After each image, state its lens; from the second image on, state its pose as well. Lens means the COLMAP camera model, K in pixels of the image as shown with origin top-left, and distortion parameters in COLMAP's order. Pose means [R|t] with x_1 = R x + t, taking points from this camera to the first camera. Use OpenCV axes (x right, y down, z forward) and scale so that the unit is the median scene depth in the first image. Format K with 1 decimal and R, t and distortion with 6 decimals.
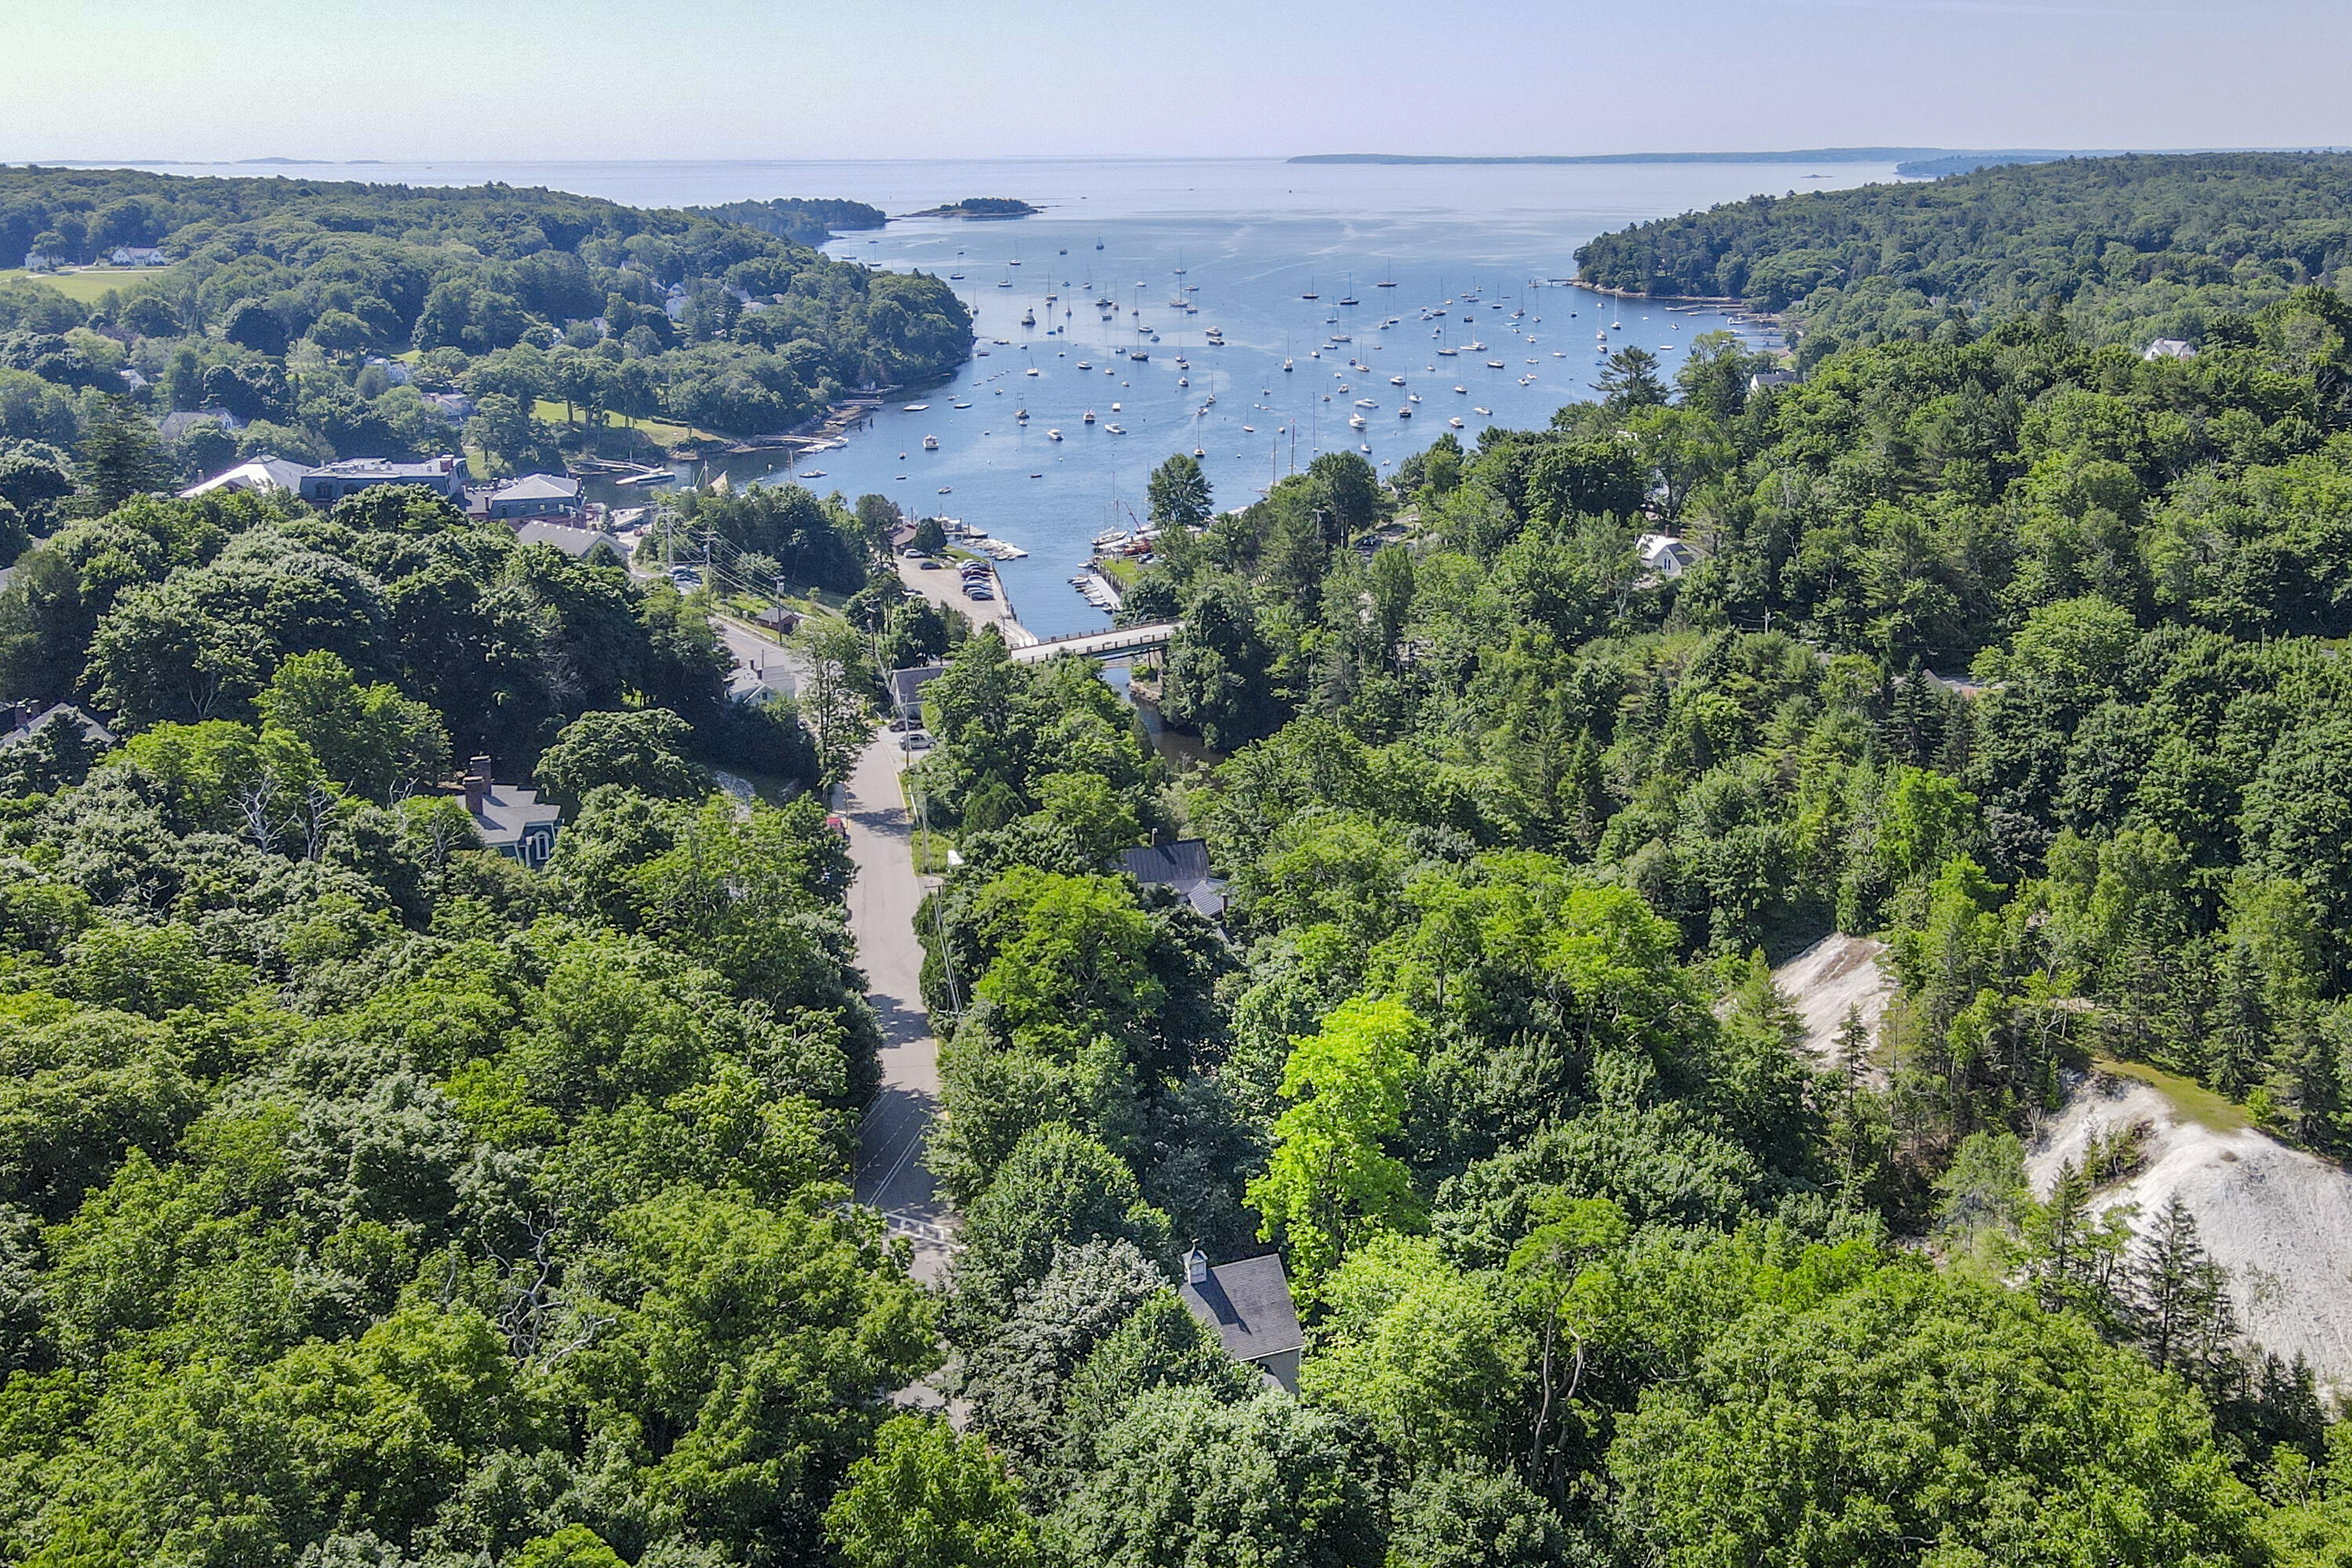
lens RADIAL K [[1918.5, 0, 1178.5], [0, 1918.5, 722.0], [0, 0, 1]] dist [-0.005569, 0.009719]
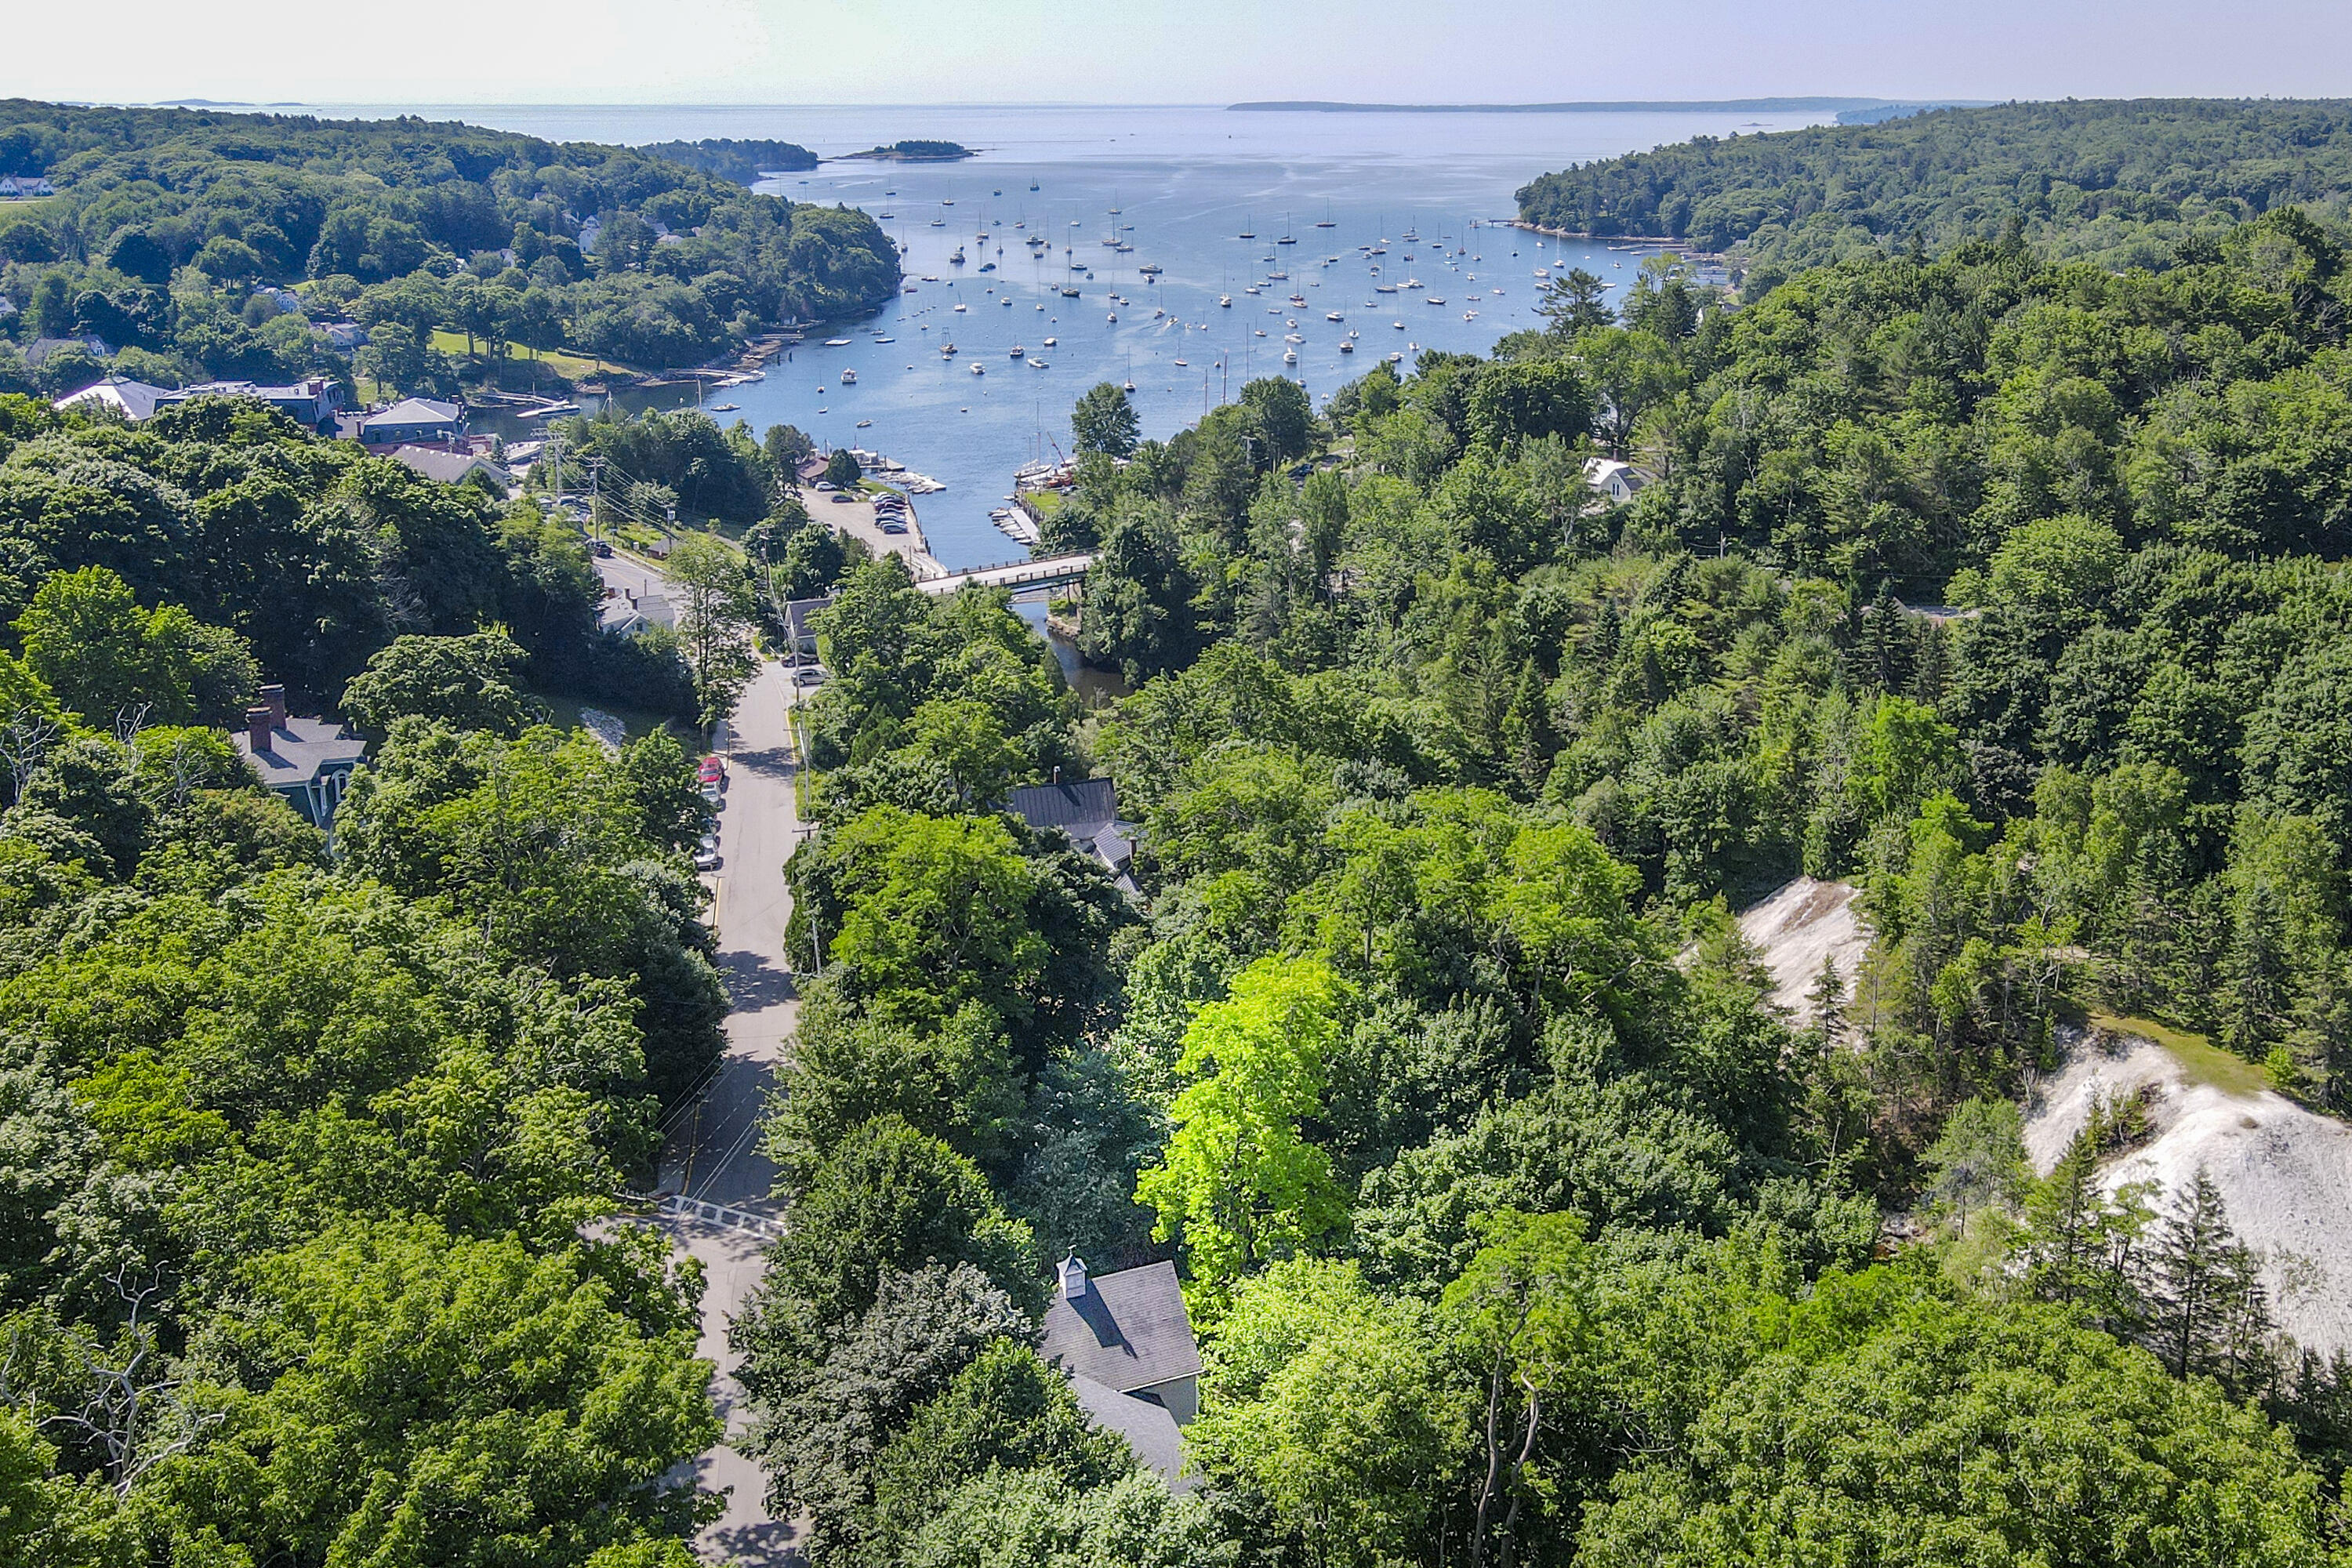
lens RADIAL K [[1605.7, 0, 1176.0], [0, 1605.7, 784.0], [0, 0, 1]] dist [0.000237, 0.001432]
pose [[0.999981, -0.005446, 0.002906, 0.042381], [0.005290, 0.998683, 0.051025, 0.025800], [-0.003180, -0.051008, 0.998693, 0.245880]]
